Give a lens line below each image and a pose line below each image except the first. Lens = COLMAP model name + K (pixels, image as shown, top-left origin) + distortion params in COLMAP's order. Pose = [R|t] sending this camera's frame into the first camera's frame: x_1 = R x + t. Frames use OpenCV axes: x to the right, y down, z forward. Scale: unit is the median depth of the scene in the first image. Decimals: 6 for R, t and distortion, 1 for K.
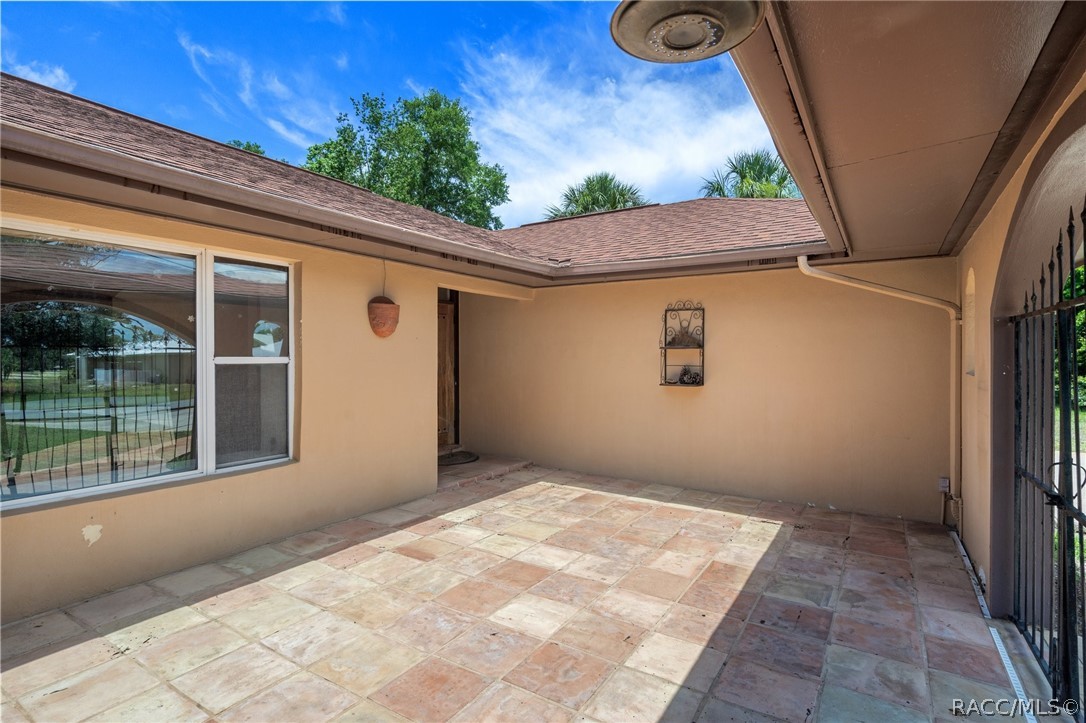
lens RADIAL K [[552.1, 0, 542.6], [0, 552.1, 358.2], [0, 0, 1]] dist [-0.002128, -0.000464]
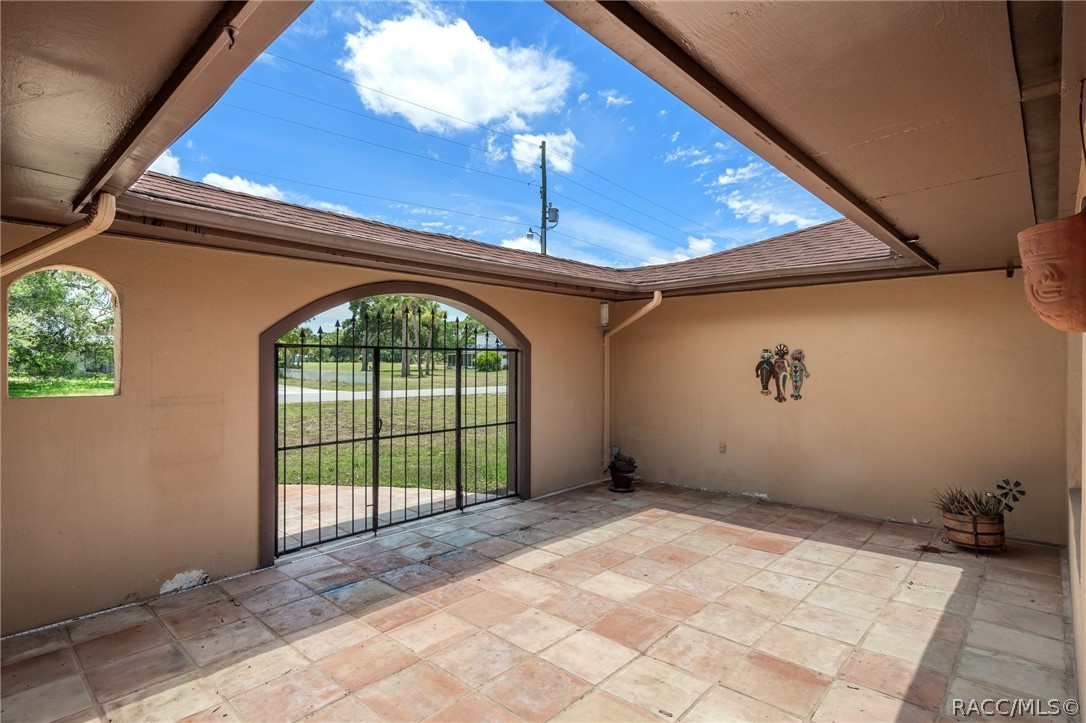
lens RADIAL K [[552.1, 0, 544.1], [0, 552.1, 359.7], [0, 0, 1]] dist [-0.002128, -0.000464]
pose [[-0.983237, -0.002202, 0.182320, -0.066931], [-0.001962, 0.999997, 0.001496, -0.029865], [-0.182323, 0.001114, -0.983238, 1.814432]]
